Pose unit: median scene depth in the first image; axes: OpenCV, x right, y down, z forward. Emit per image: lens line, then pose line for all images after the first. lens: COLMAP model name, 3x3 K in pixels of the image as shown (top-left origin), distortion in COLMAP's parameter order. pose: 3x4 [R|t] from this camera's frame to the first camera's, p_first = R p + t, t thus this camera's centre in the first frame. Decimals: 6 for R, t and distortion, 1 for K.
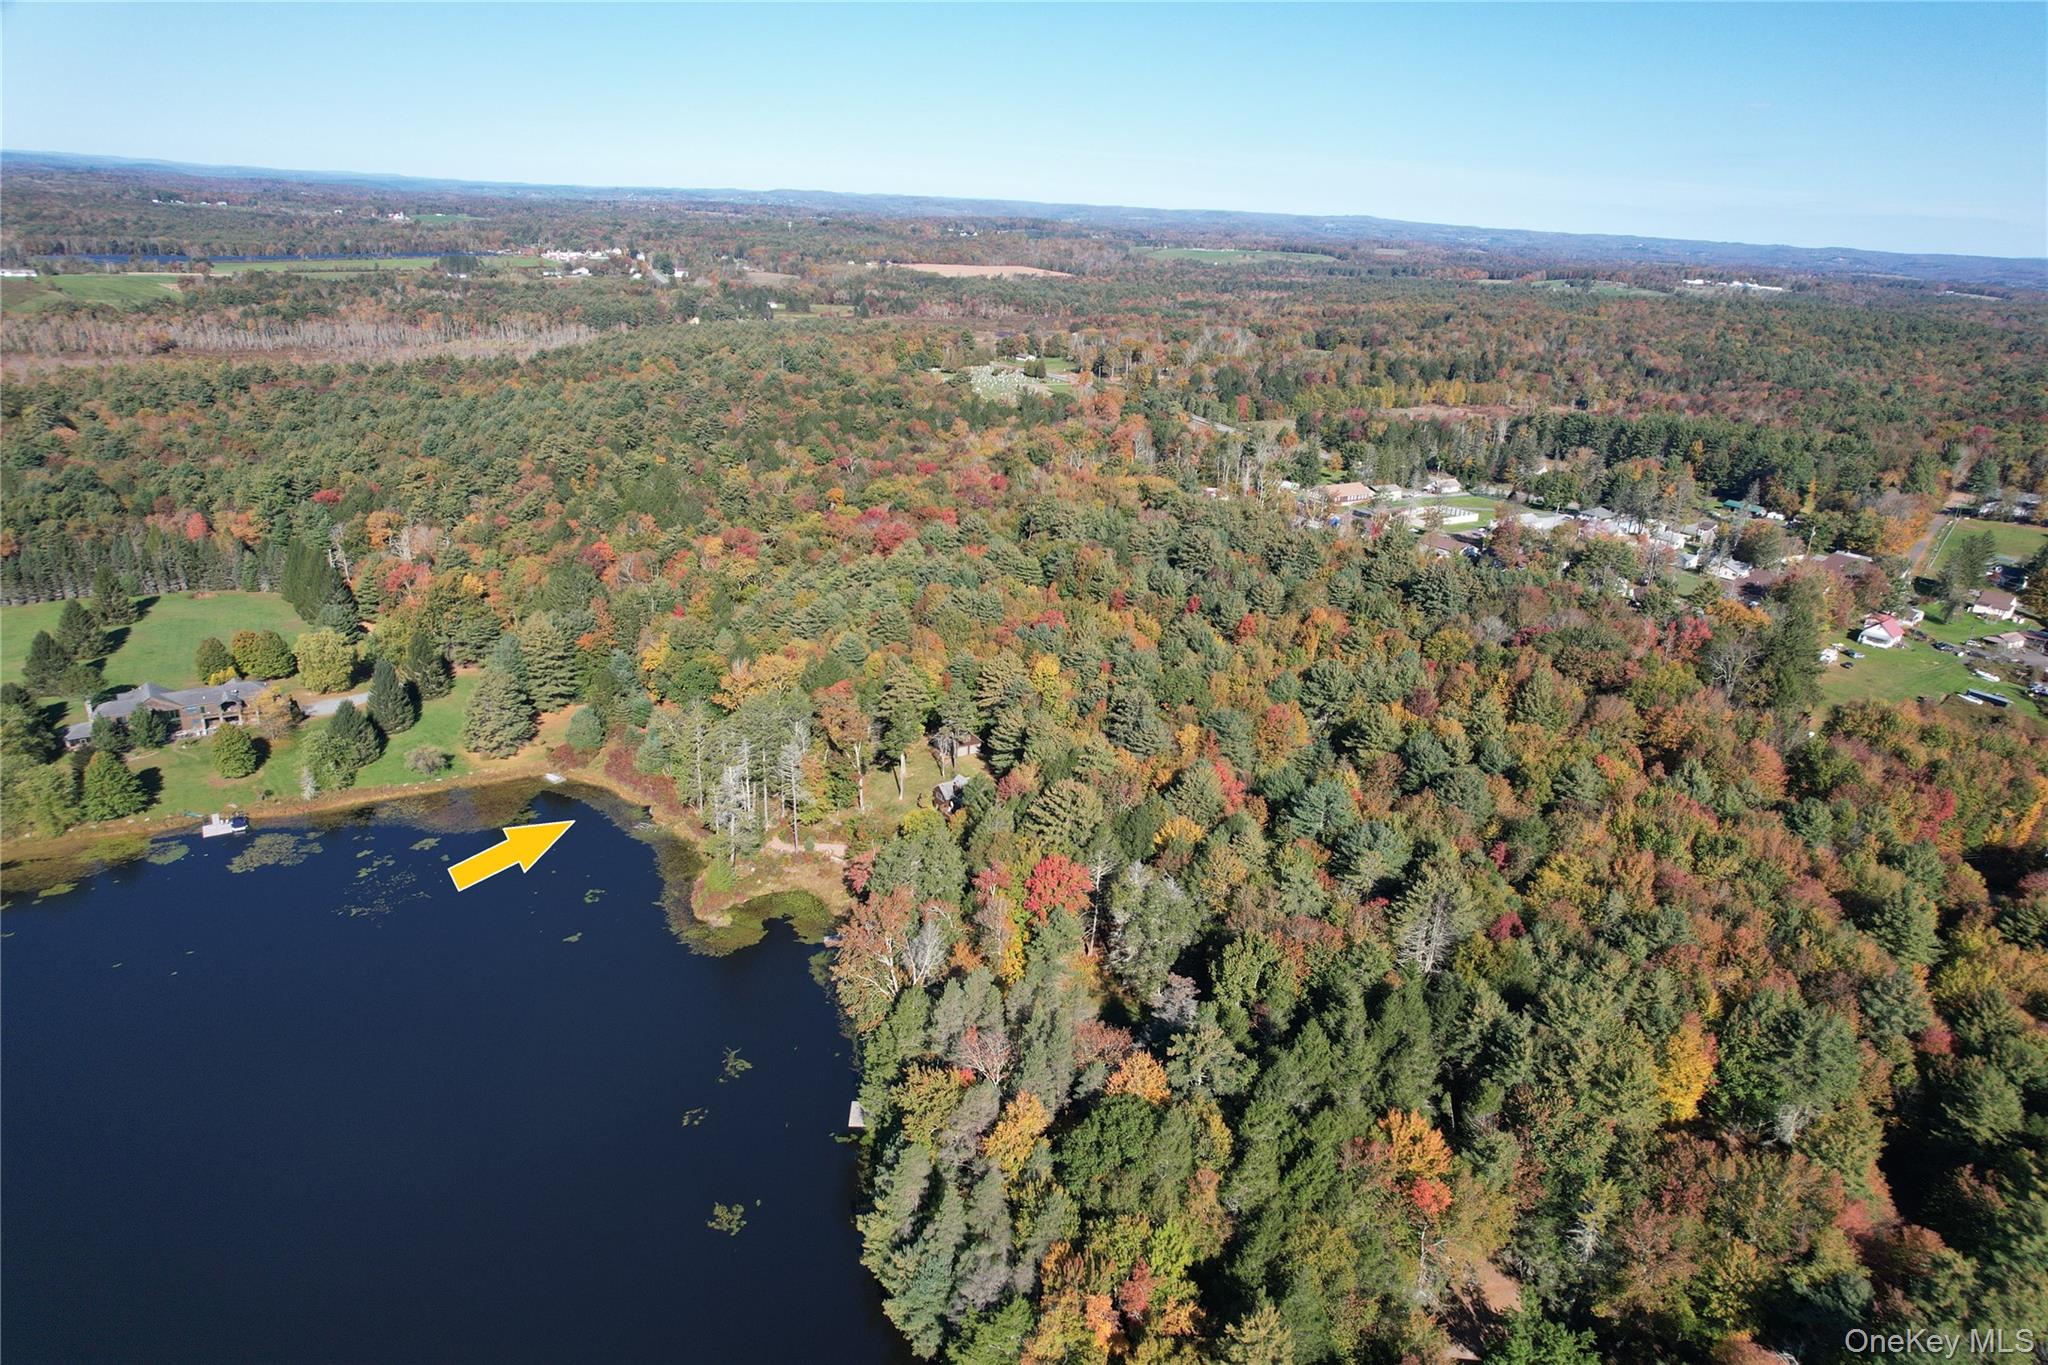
lens RADIAL K [[1307.3, 0, 1040.1], [0, 1307.3, 701.7], [0, 0, 1]] dist [-0.086164, 0.078503]
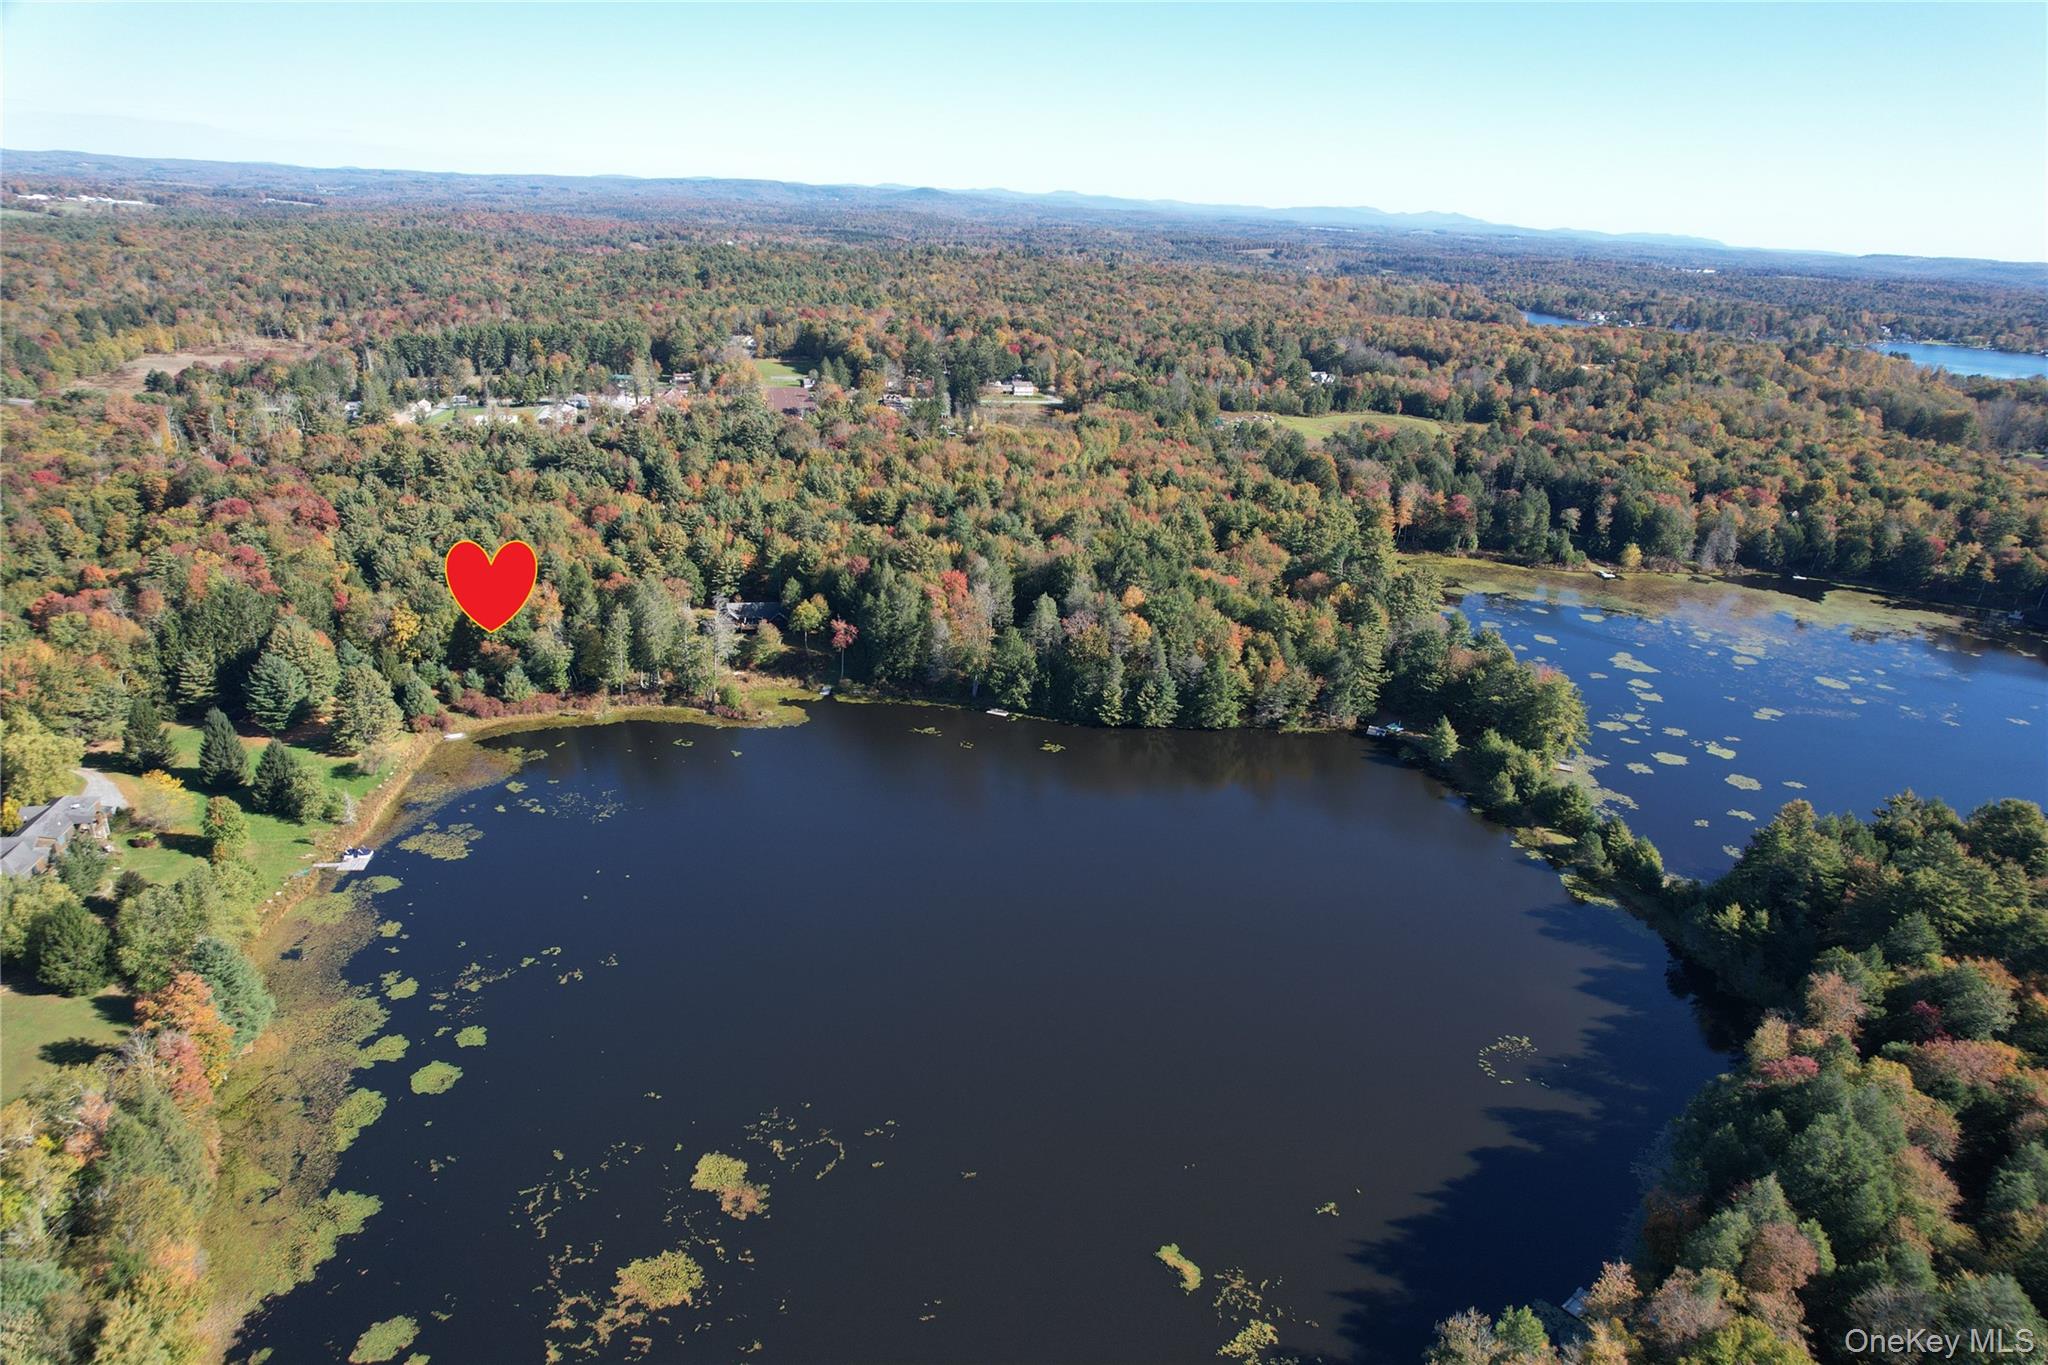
lens RADIAL K [[1307.3, 0, 1040.1], [0, 1307.3, 701.7], [0, 0, 1]] dist [-0.086164, 0.078503]
pose [[0.399579, -0.363202, 0.841678, -0.179965], [0.306841, 0.918190, 0.250549, -0.014830], [-0.863820, 0.158147, 0.478335, 0.007427]]
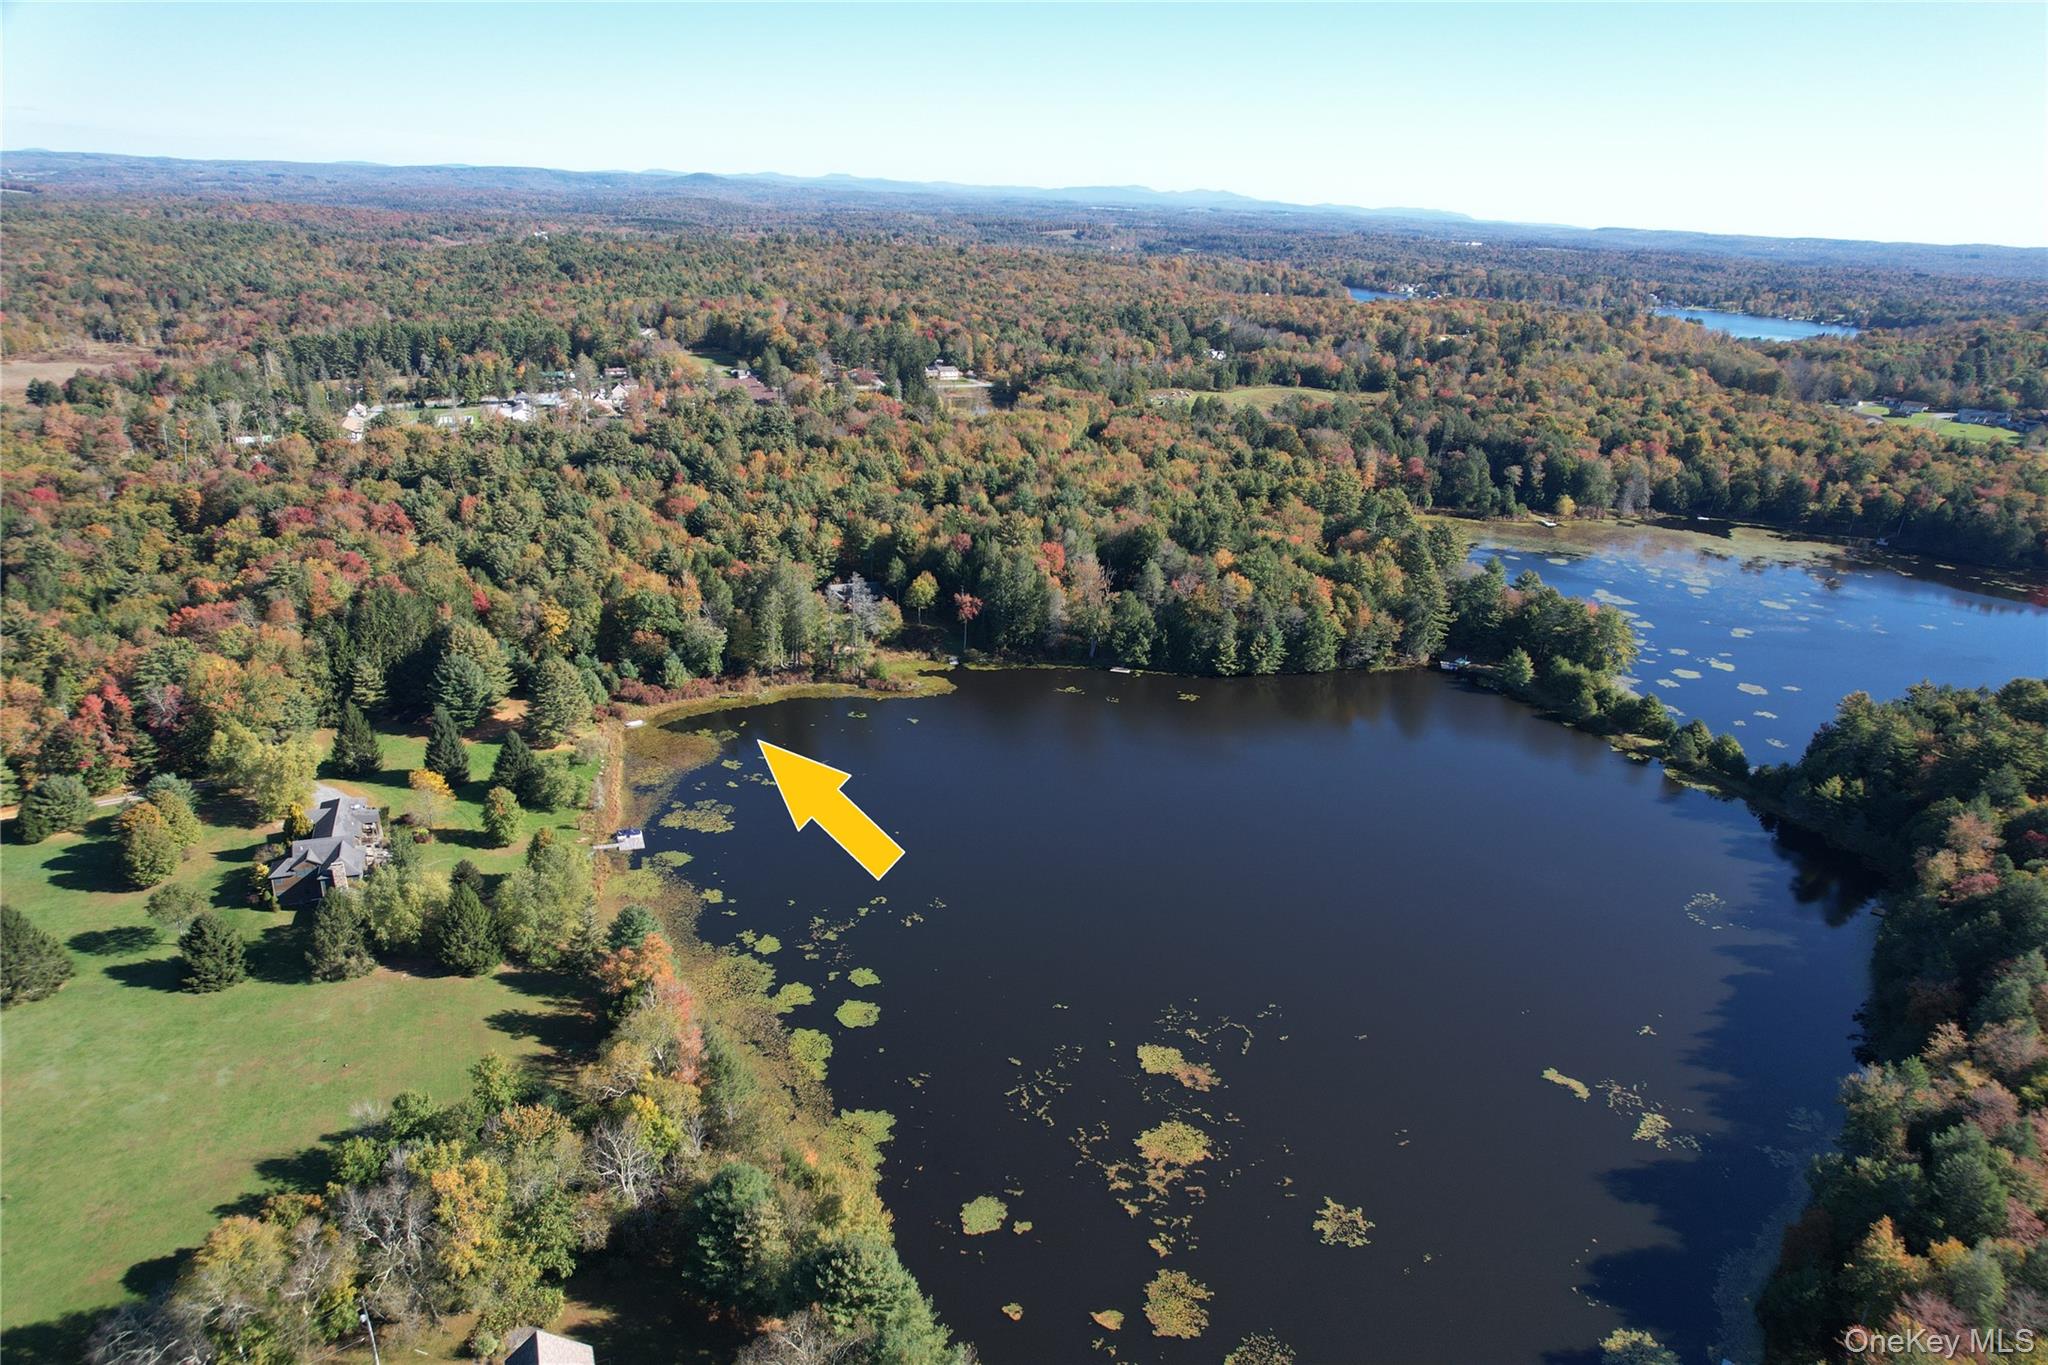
lens RADIAL K [[1307.3, 0, 1040.1], [0, 1307.3, 701.7], [0, 0, 1]] dist [-0.086164, 0.078503]
pose [[0.245117, -0.395123, 0.885322, -0.211994], [0.325040, 0.893821, 0.308923, -0.031758], [-0.913382, 0.212043, 0.347522, 0.046806]]
